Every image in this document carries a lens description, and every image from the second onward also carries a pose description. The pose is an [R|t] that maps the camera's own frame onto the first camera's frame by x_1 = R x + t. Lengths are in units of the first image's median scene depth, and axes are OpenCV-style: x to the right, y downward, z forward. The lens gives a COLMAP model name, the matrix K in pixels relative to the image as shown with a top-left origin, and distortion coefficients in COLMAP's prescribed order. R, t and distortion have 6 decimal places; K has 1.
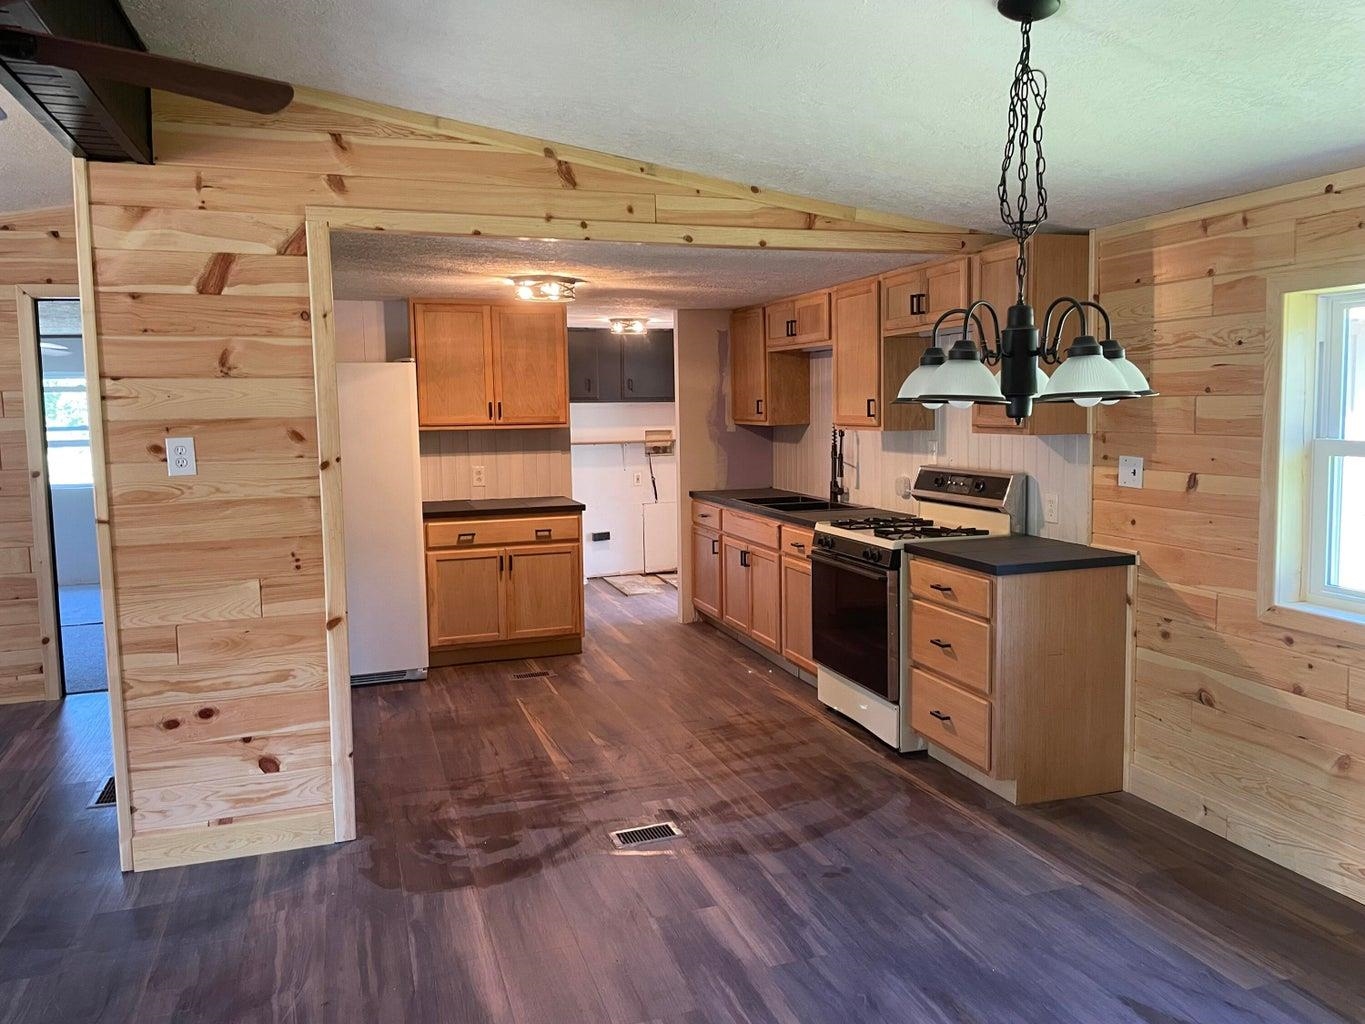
lens RADIAL K [[1024.6, 0, 700.2], [0, 1024.6, 493.8], [0, 0, 1]] dist [0.071068, -0.090917]
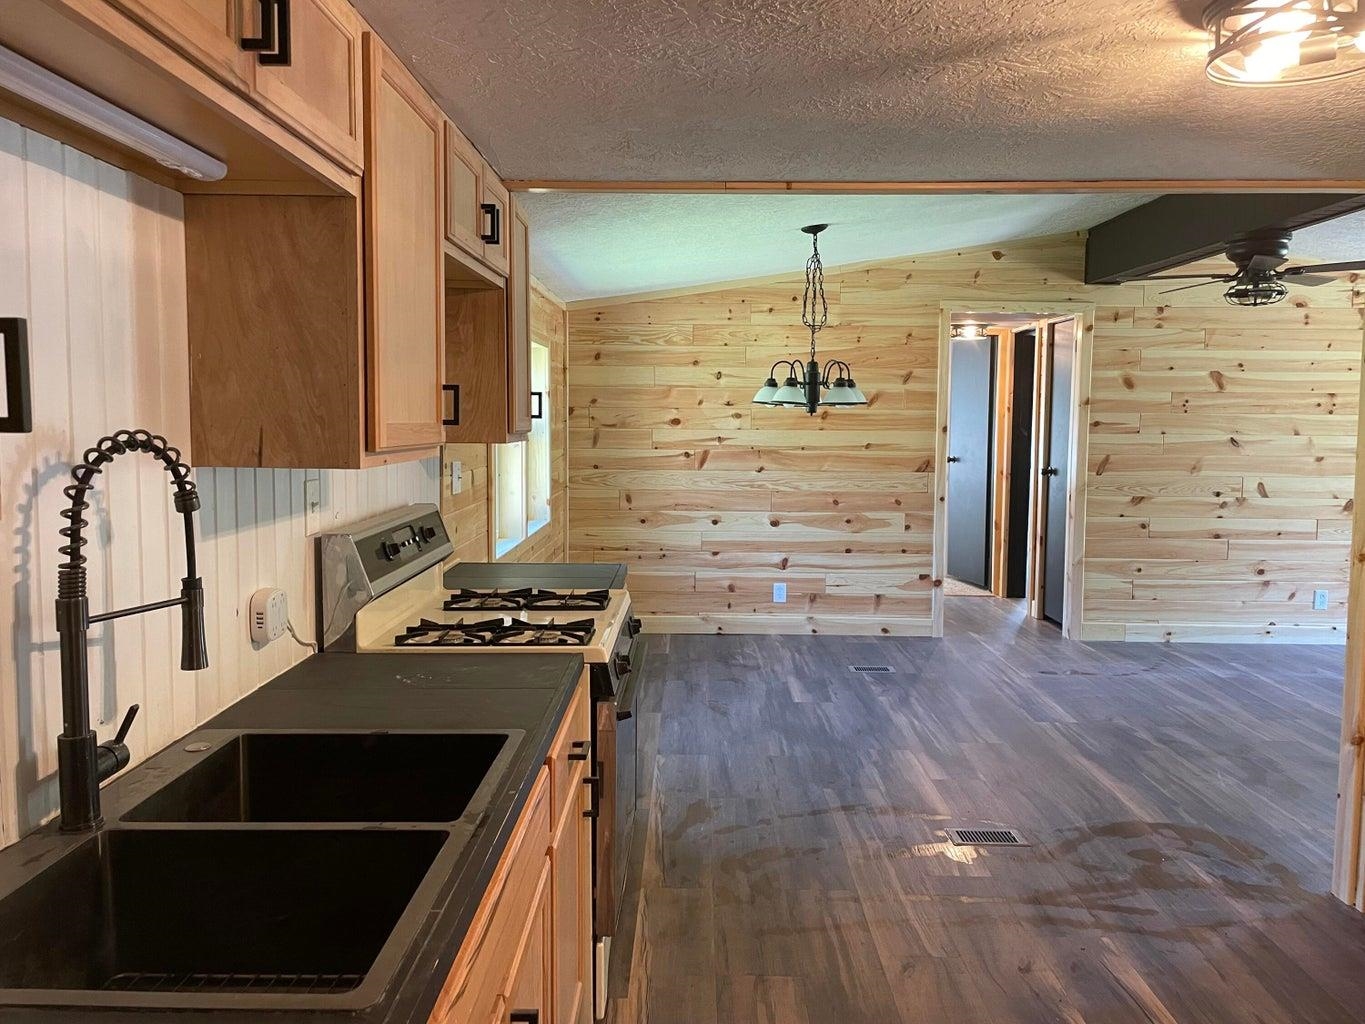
lens RADIAL K [[1024.6, 0, 687.1], [0, 1024.6, 509.0], [0, 0, 1]] dist [0.071068, -0.090917]
pose [[-0.941621, -0.022146, 0.335947, -0.107994], [0.037221, 0.984870, 0.169251, -0.155722], [-0.334612, 0.171874, -0.926550, 1.954869]]
